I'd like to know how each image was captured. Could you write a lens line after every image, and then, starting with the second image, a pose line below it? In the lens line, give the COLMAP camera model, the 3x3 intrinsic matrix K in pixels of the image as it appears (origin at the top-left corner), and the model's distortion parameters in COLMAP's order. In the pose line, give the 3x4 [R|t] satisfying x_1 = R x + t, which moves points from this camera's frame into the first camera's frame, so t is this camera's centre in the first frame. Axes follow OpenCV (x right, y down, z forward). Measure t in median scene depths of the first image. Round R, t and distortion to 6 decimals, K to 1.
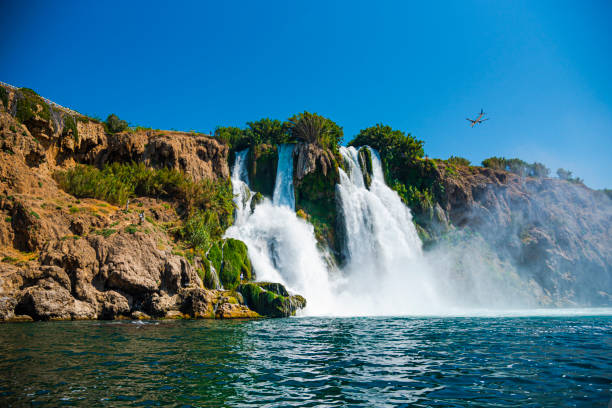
lens RADIAL K [[445.6, 0, 309.4], [0, 445.6, 206.0], [0, 0, 1]] dist [-0.111148, 0.064535]
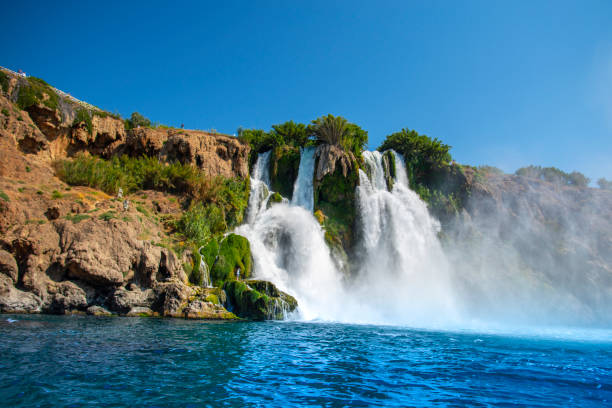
lens RADIAL K [[380.5, 0, 330.8], [0, 380.5, 205.6], [0, 0, 1]] dist [-0.041490, 0.019258]
pose [[0.995238, 0.019948, -0.095408, 0.096349], [-0.024712, 0.998493, -0.049009, 0.041695], [0.094287, 0.051134, 0.994231, 0.183303]]
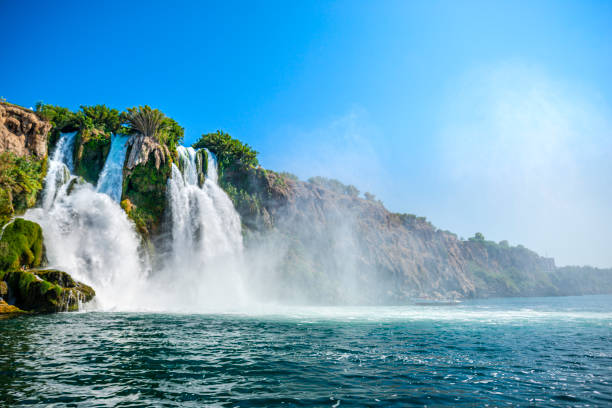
lens RADIAL K [[349.2, 0, 304.6], [0, 349.2, 206.7], [0, 0, 1]] dist [-0.042405, 0.019037]
pose [[0.936482, 0.096930, 0.337055, 0.103388], [-0.086658, 0.995202, -0.045425, 0.027661], [-0.339841, 0.013332, 0.940388, 0.155347]]
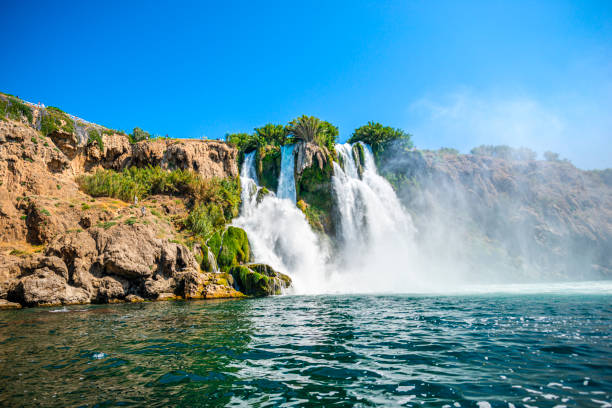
lens RADIAL K [[349.2, 0, 304.6], [0, 349.2, 206.7], [0, 0, 1]] dist [-0.042405, 0.019037]
pose [[0.992896, -0.050039, -0.107951, 0.094723], [0.050656, 0.998712, 0.002982, 0.025460], [0.107663, -0.008429, 0.994152, 0.119452]]
